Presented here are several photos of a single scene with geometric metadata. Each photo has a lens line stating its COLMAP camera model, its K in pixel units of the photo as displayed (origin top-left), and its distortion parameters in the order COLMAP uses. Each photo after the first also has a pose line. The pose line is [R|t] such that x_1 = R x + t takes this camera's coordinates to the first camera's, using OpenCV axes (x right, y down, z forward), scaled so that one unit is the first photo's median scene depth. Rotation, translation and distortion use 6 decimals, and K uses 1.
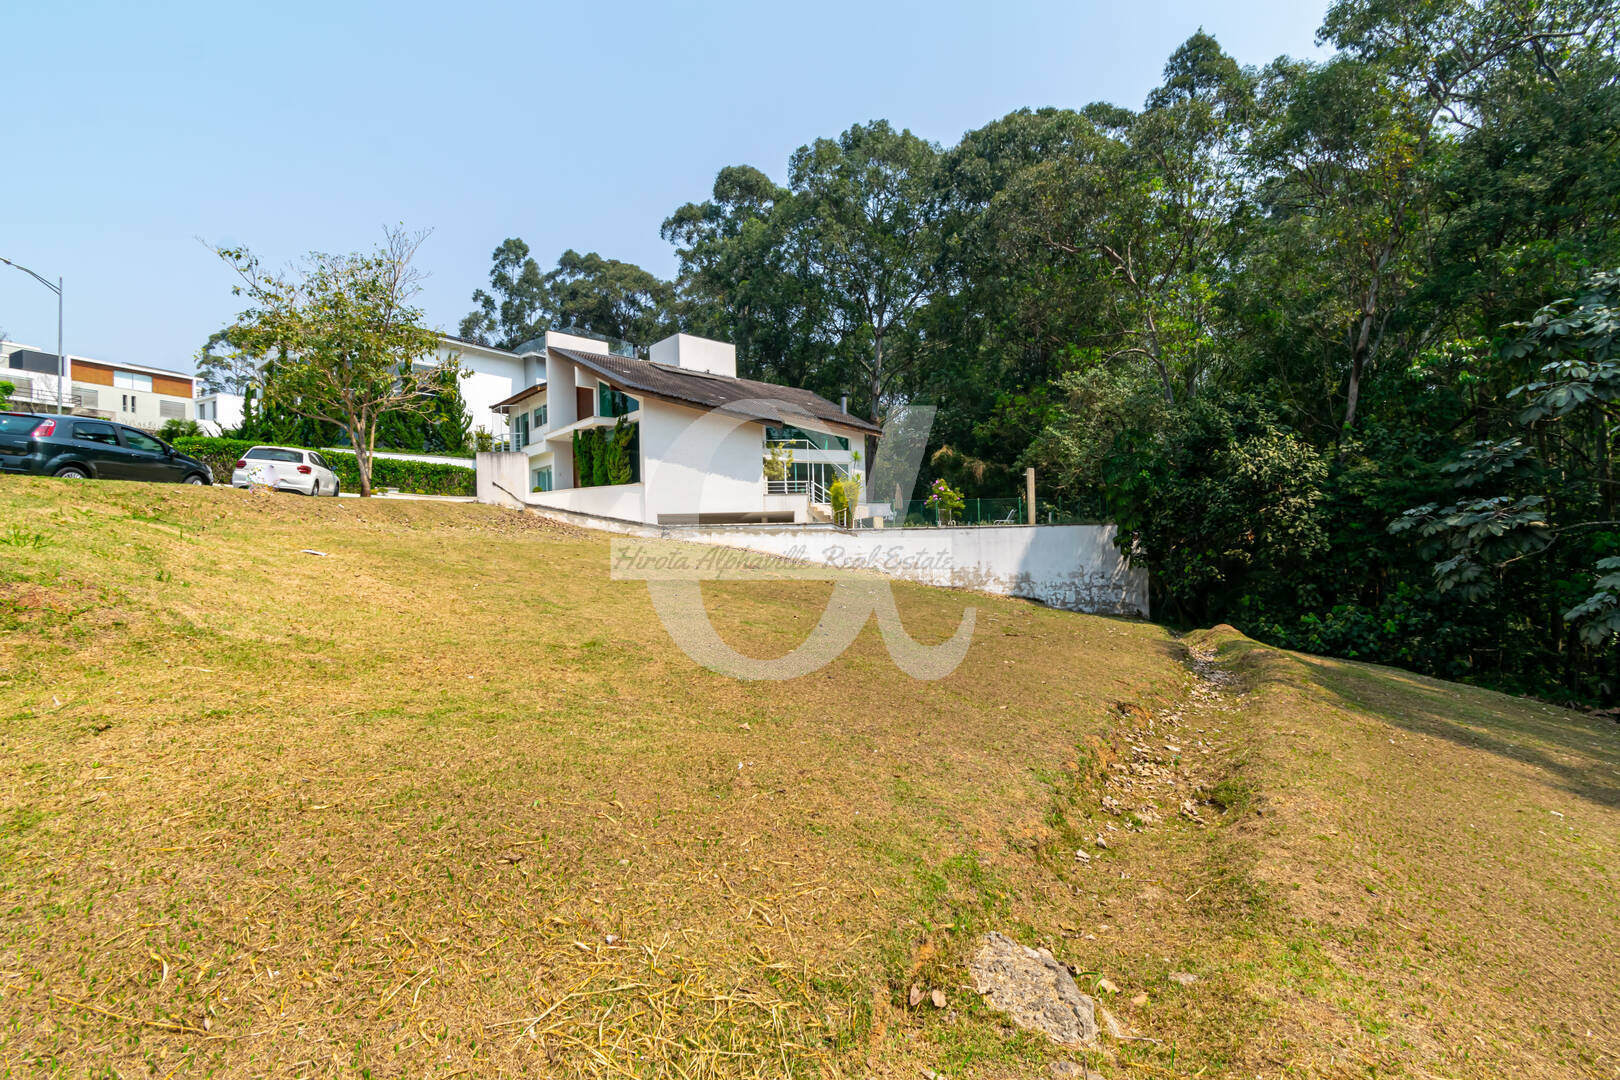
lens RADIAL K [[778.1, 0, 862.0], [0, 778.1, 543.1], [0, 0, 1]] dist [0.001582, 0.000766]
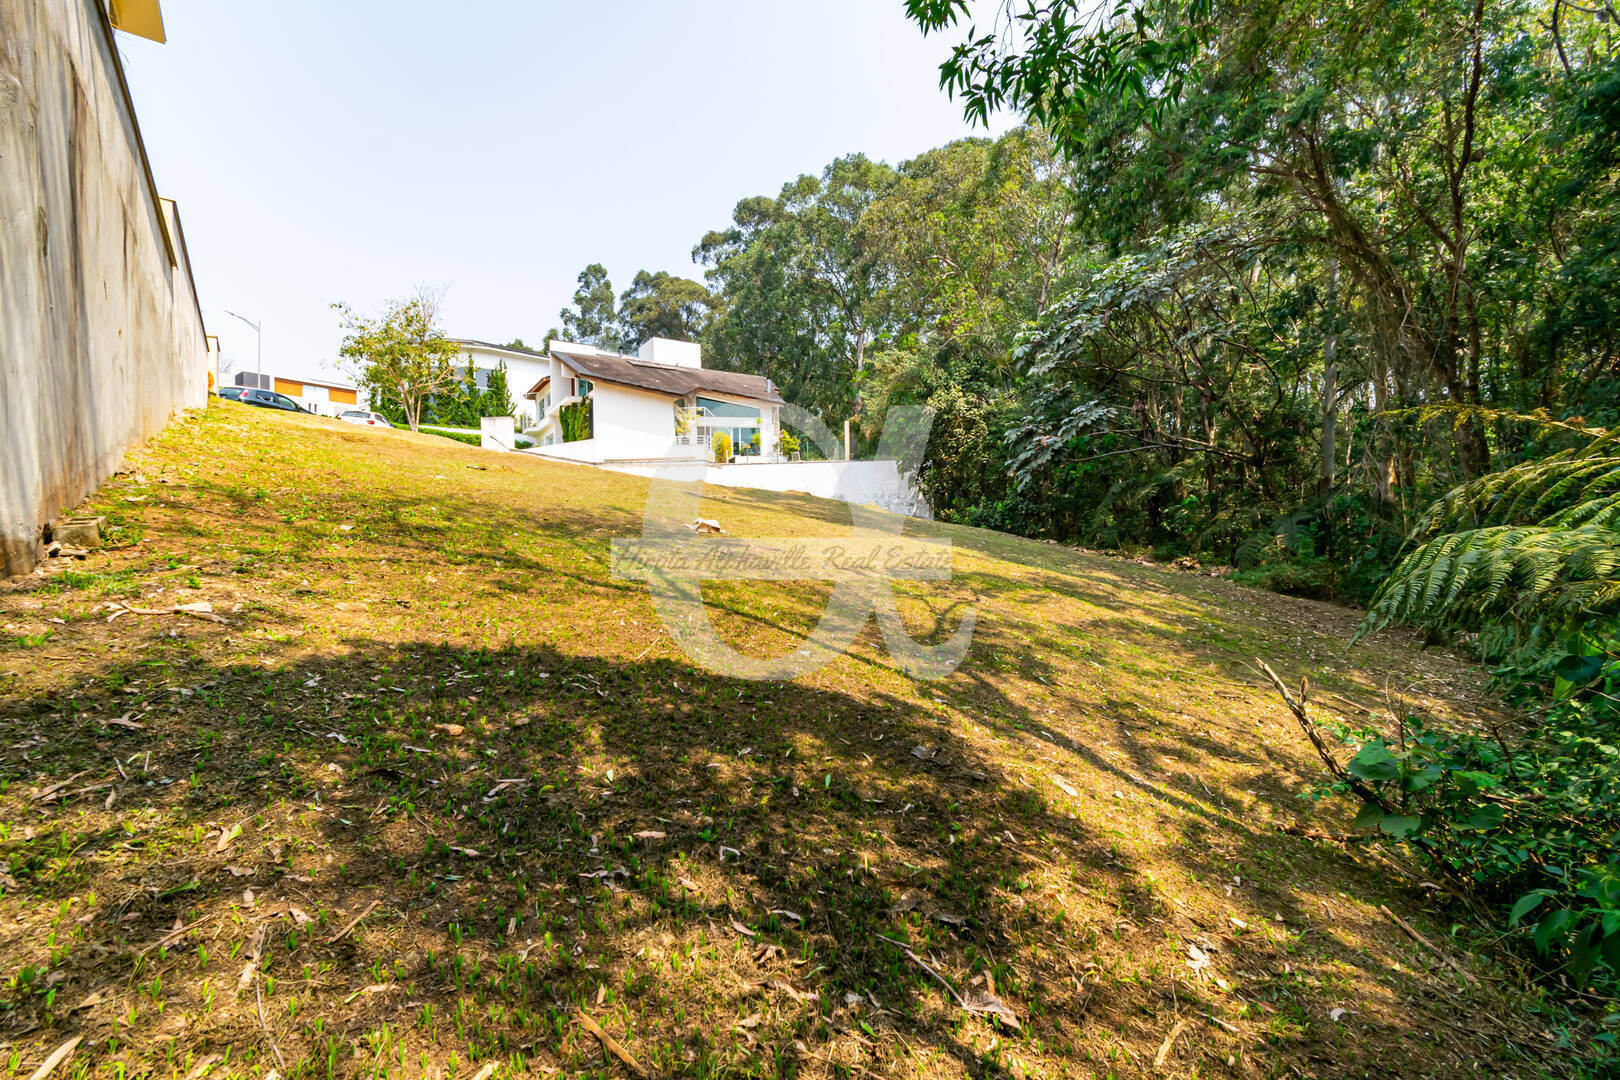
lens RADIAL K [[778.1, 0, 862.0], [0, 778.1, 543.1], [0, 0, 1]] dist [0.001582, 0.000766]
pose [[0.988334, -0.002916, -0.152274, 0.222420], [0.003387, 0.999990, 0.002836, 0.059633], [0.152265, -0.003319, 0.988334, -0.200326]]
